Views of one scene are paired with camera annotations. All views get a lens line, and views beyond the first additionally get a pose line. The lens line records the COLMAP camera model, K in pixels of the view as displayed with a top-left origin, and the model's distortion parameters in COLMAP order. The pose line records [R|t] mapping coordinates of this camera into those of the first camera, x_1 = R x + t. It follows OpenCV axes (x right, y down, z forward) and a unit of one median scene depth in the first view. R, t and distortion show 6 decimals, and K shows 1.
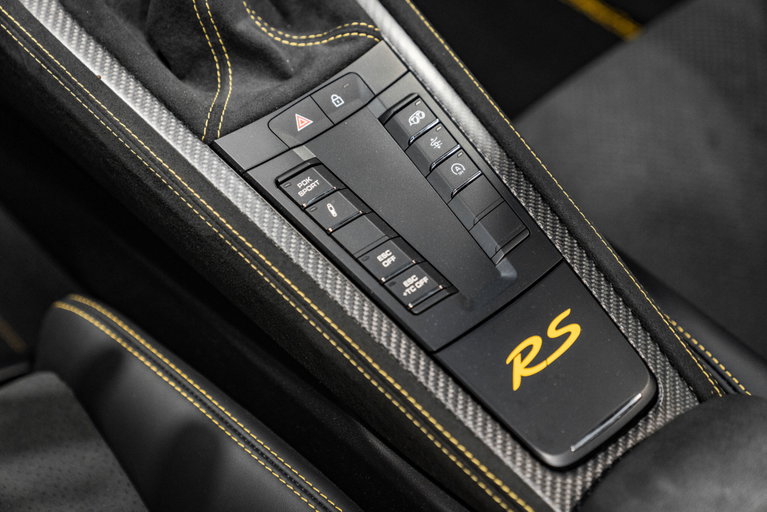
lens RADIAL K [[1519.9, 0, 382.7], [0, 1519.9, 255.7], [0, 0, 1]] dist [0.020521, 0.000000]
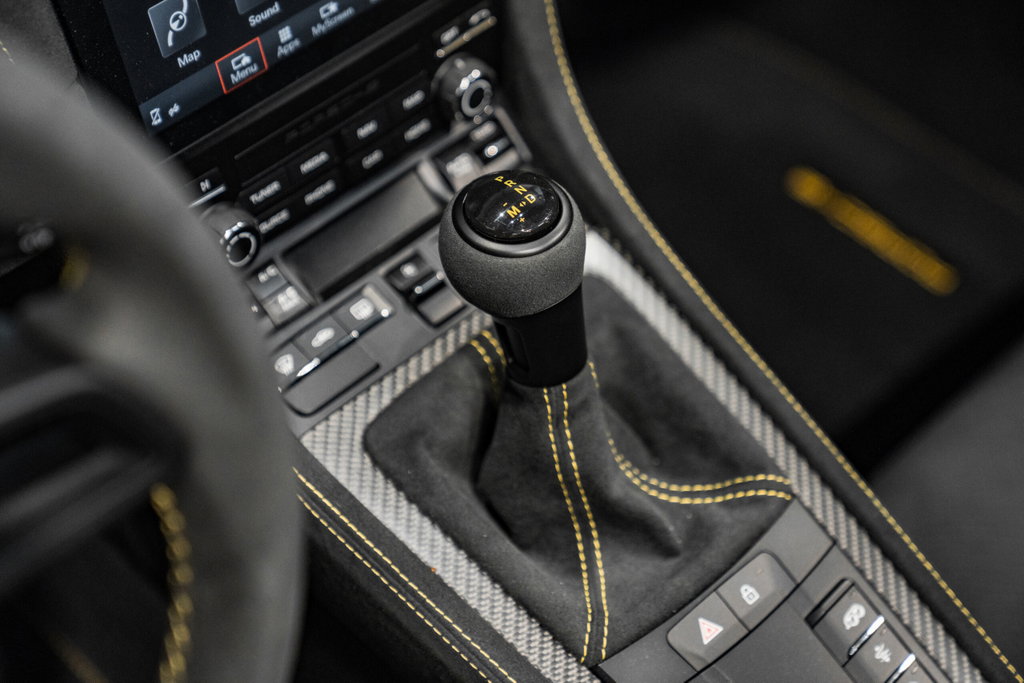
lens RADIAL K [[2029.2, 0, 513.4], [0, 2029.2, 342.8], [0, 0, 1]] dist [0.020521, 0.000000]
pose [[0.996172, 0.000325, 0.087419, -0.228270], [-0.003357, 0.999398, 0.034544, -0.254800], [-0.087356, -0.034705, 0.995572, 0.022931]]
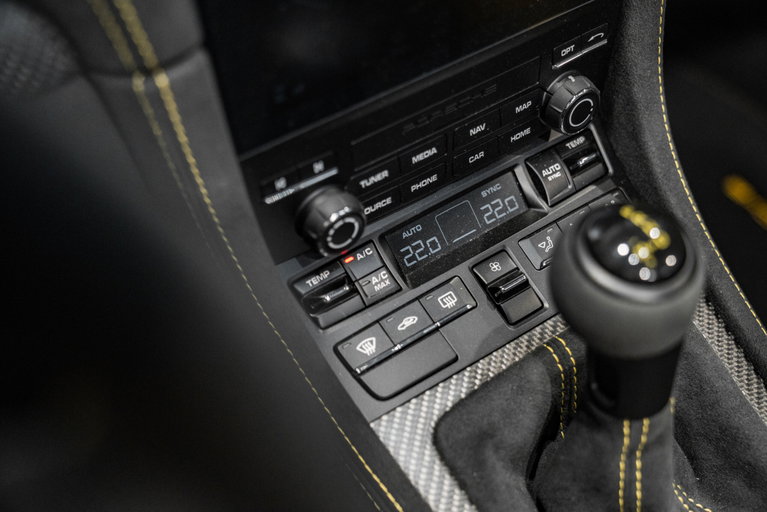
lens RADIAL K [[1059.4, 0, 383.8], [0, 1059.4, 253.3], [0, 0, 1]] dist [-0.035858, 0.000000]
pose [[0.988842, 0.147040, 0.023907, -0.265062], [-0.148584, 0.985047, 0.087206, -0.303630], [-0.010727, -0.089785, 0.995903, 0.490783]]
